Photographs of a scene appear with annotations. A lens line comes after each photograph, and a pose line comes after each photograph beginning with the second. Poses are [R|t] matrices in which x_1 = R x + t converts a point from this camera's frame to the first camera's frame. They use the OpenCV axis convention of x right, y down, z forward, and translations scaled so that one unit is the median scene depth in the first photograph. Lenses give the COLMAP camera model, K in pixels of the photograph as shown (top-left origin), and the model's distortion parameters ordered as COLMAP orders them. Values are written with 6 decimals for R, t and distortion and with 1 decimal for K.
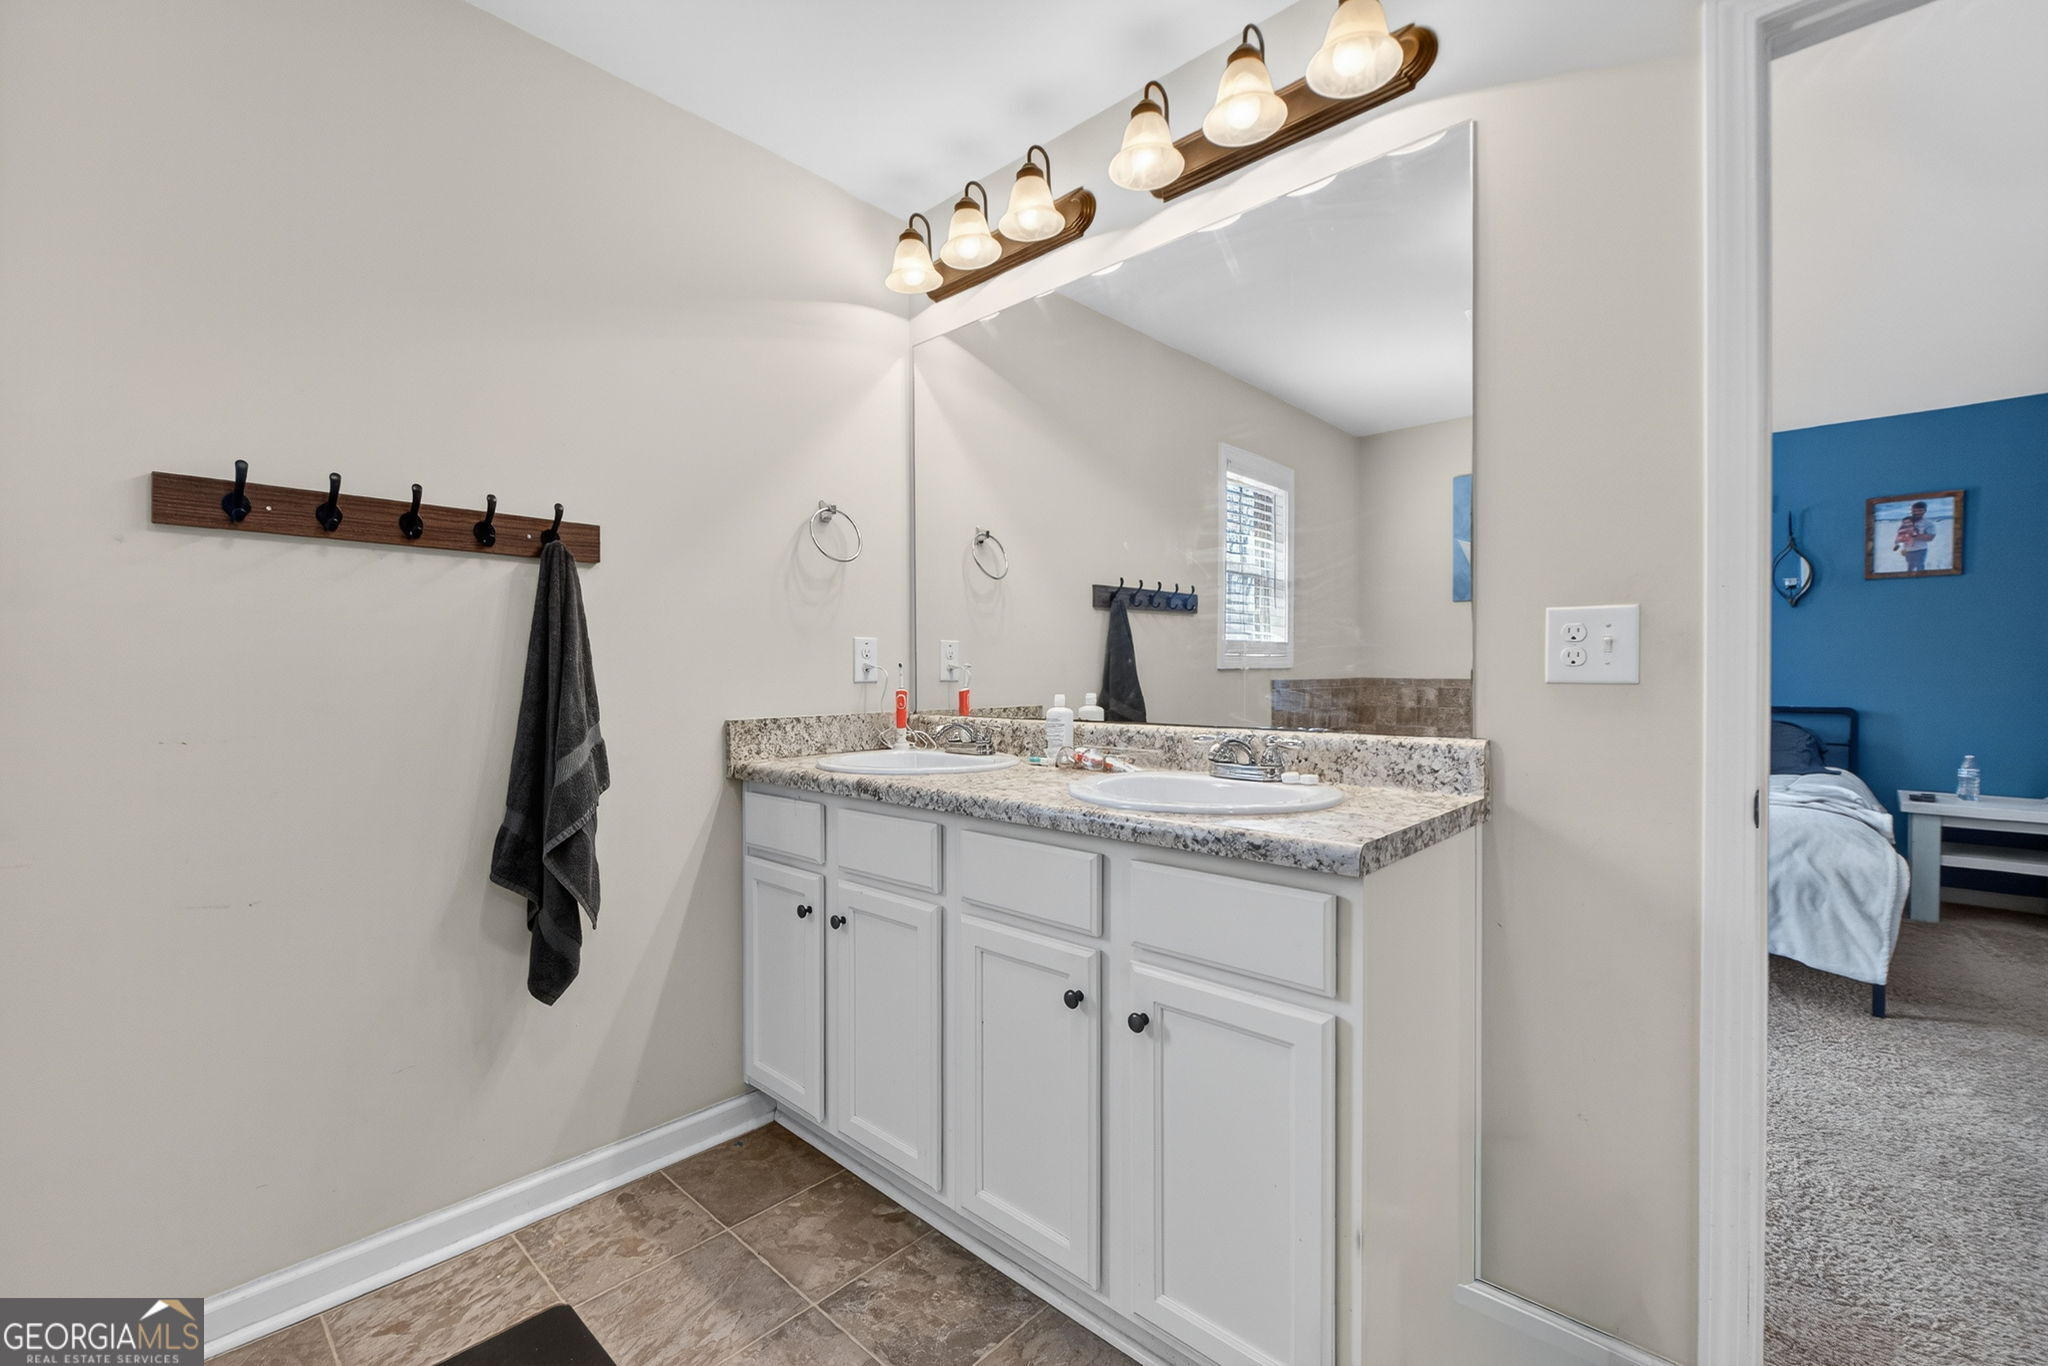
lens RADIAL K [[870.6, 0, 1024.4], [0, 870.6, 676.9], [0, 0, 1]] dist [0.001788, -0.002833]
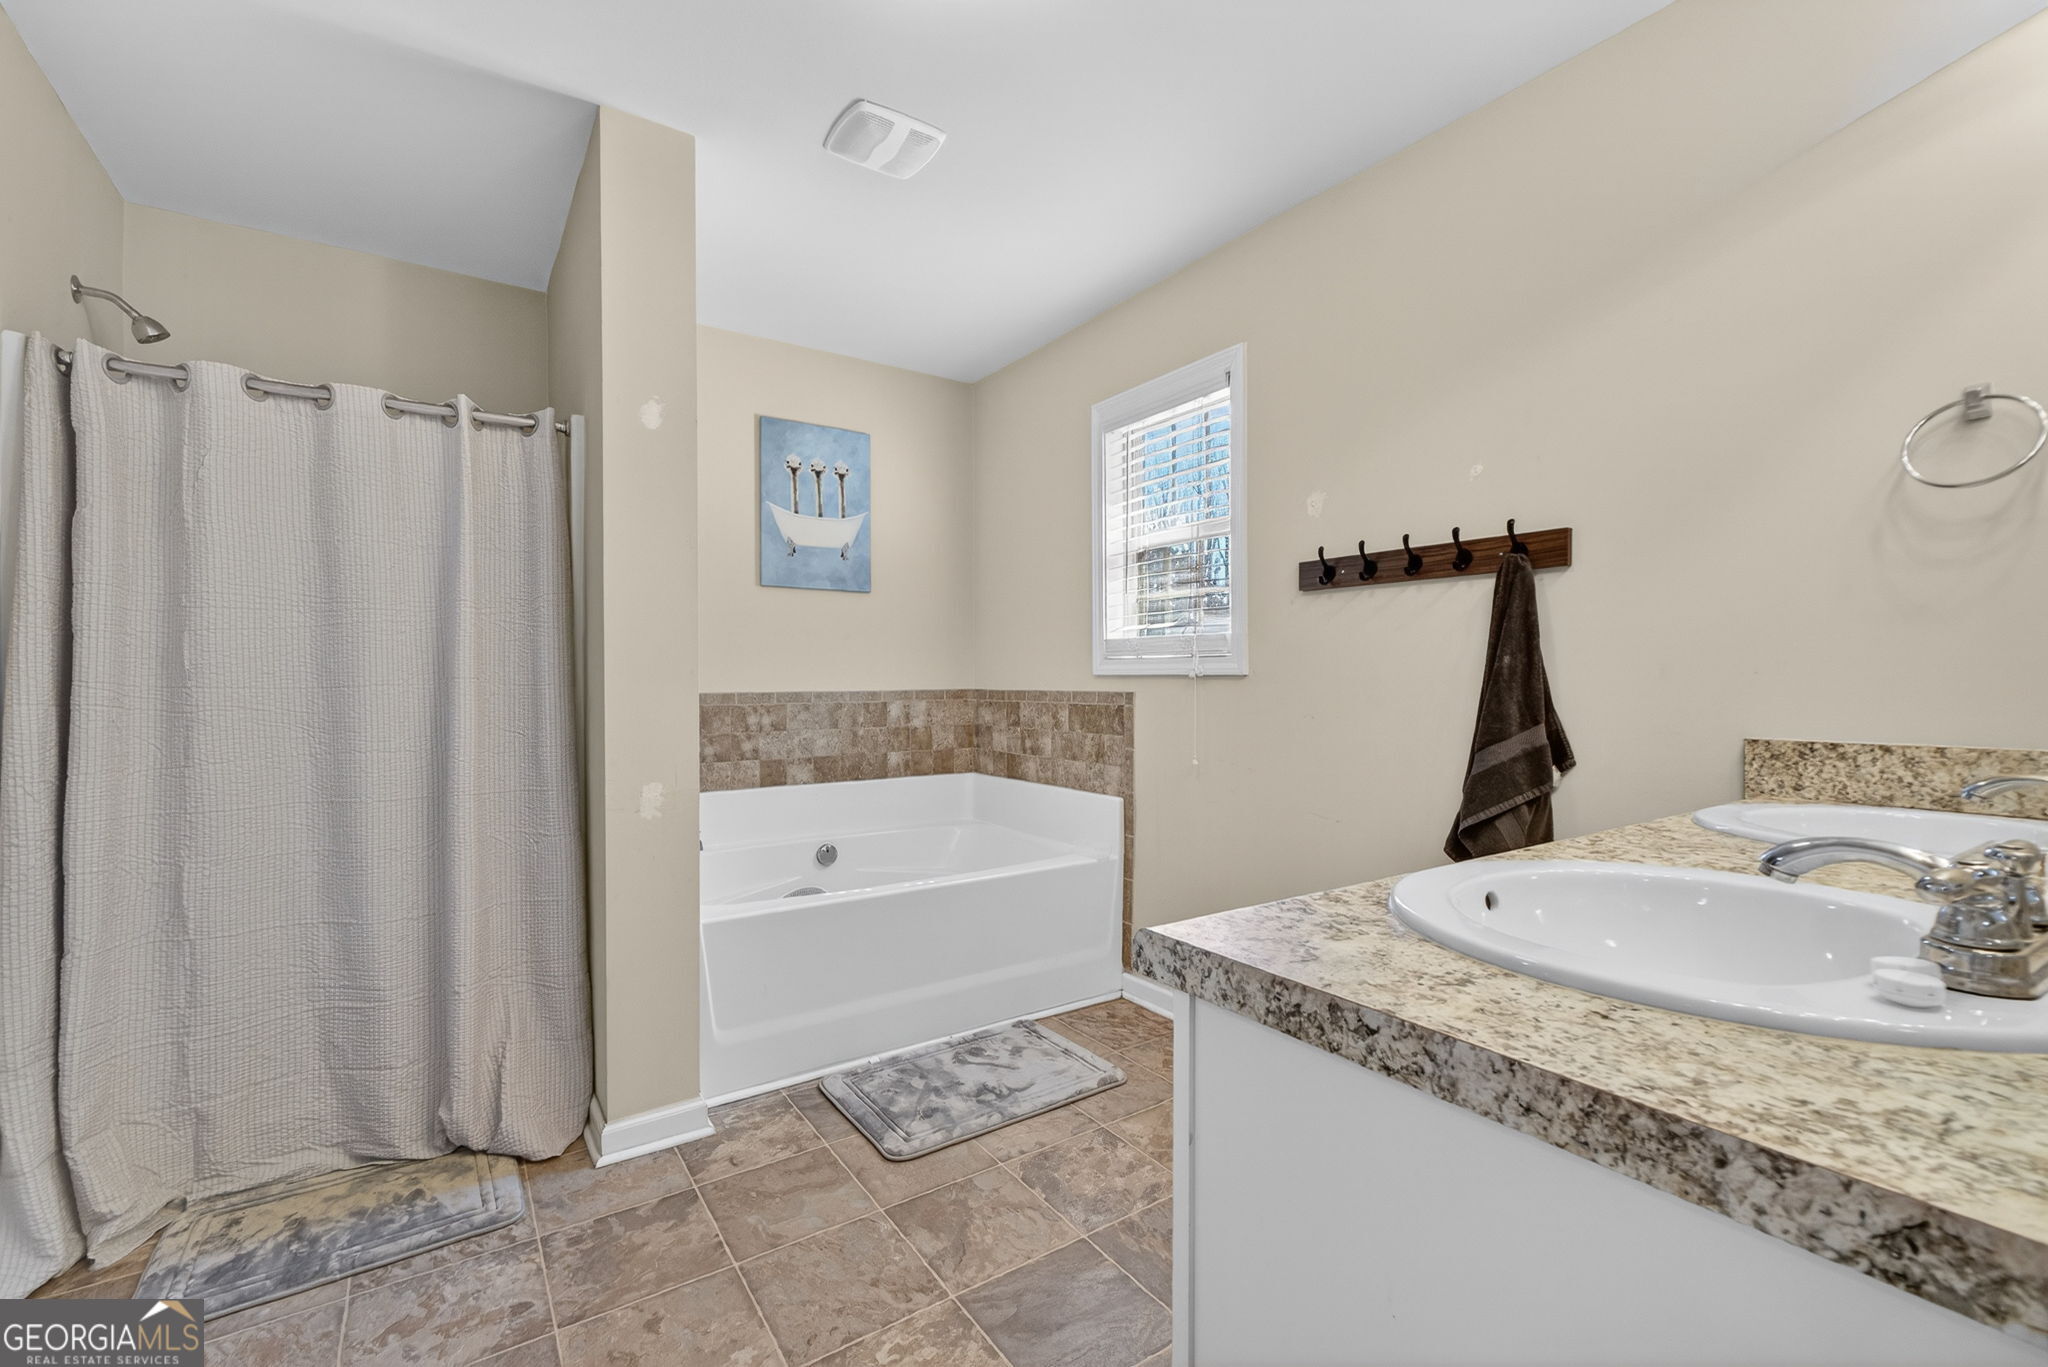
lens RADIAL K [[870.6, 0, 1024.4], [0, 870.6, 677.4], [0, 0, 1]] dist [0.001788, -0.002833]
pose [[-0.223516, 0.002077, -0.974698, 0.533105], [-0.000405, 0.999997, 0.002224, -0.005268], [0.974700, 0.000891, -0.223515, 0.544981]]
